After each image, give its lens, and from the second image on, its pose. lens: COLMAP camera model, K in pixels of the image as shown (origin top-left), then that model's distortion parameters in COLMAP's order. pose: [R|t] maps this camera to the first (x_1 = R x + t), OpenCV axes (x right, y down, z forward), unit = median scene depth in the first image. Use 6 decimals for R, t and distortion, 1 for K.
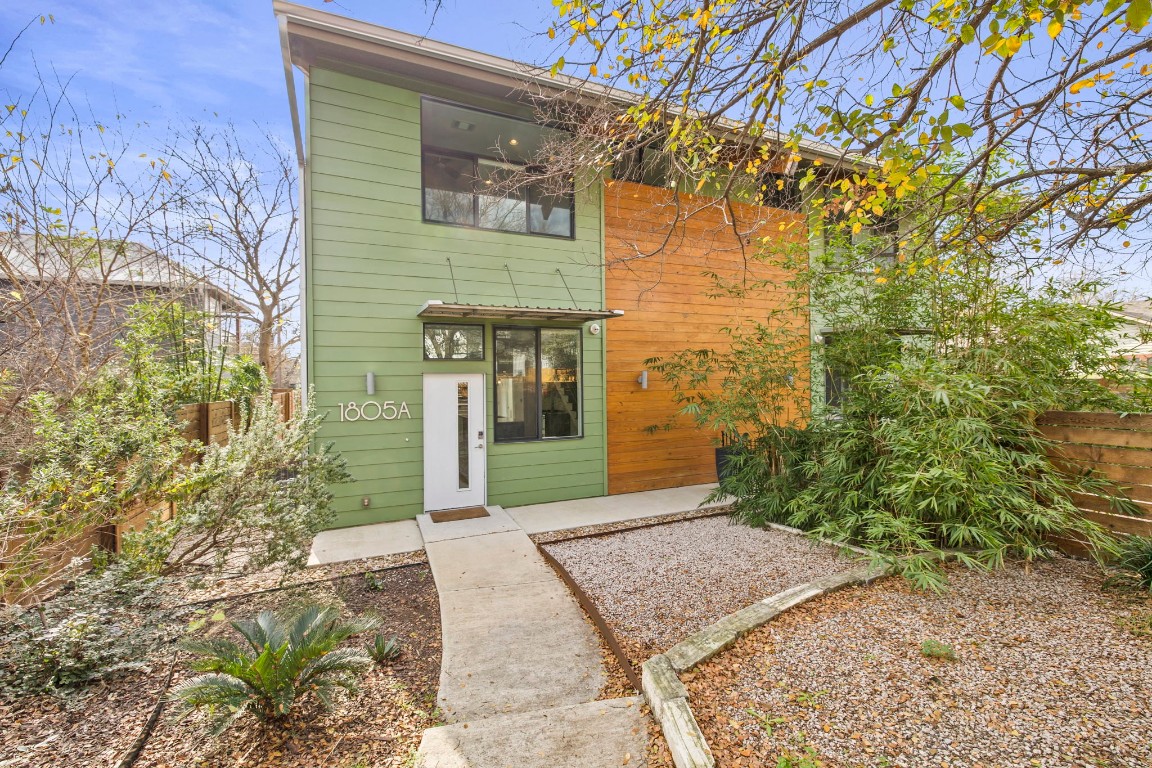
lens RADIAL K [[483.7, 0, 571.2], [0, 483.7, 374.6], [0, 0, 1]] dist [-0.000575, 0.000068]
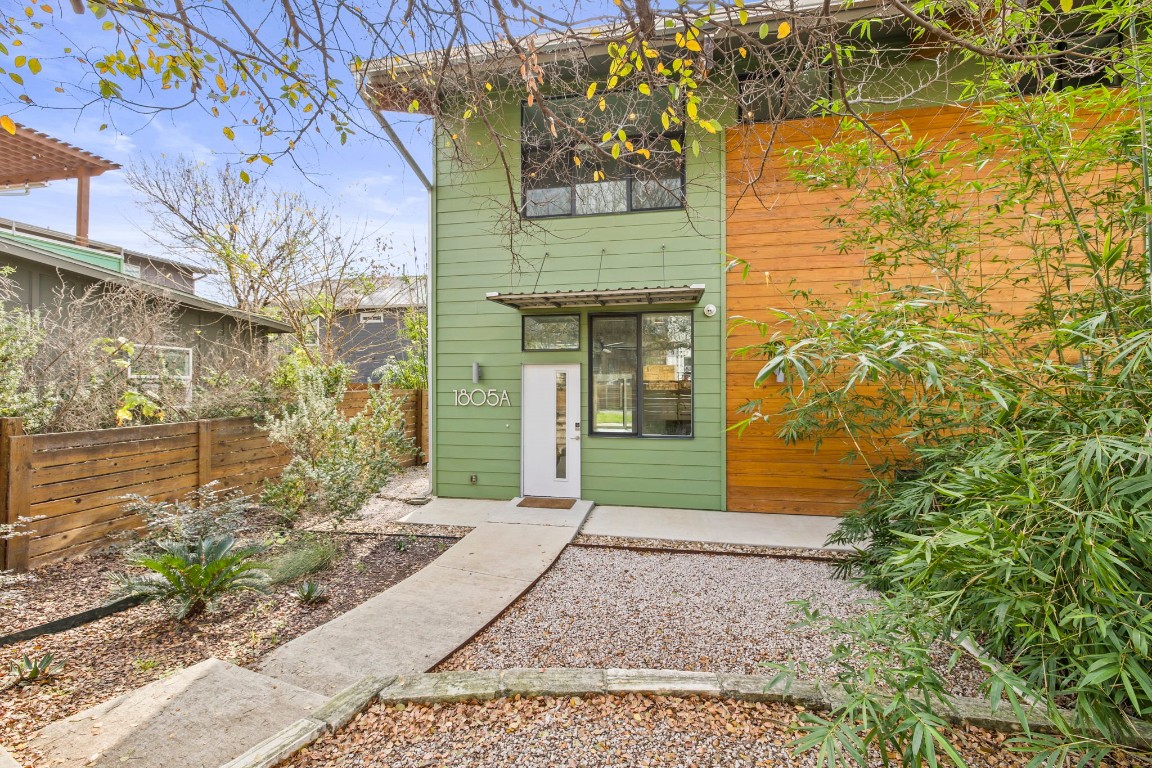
lens RADIAL K [[483.7, 0, 571.2], [0, 483.7, 374.6], [0, 0, 1]] dist [-0.000575, 0.000068]
pose [[0.815793, 0.002090, -0.578340, 0.408397], [-0.001935, 0.999998, 0.000884, 0.020674], [0.578341, 0.000398, 0.815795, 0.211925]]
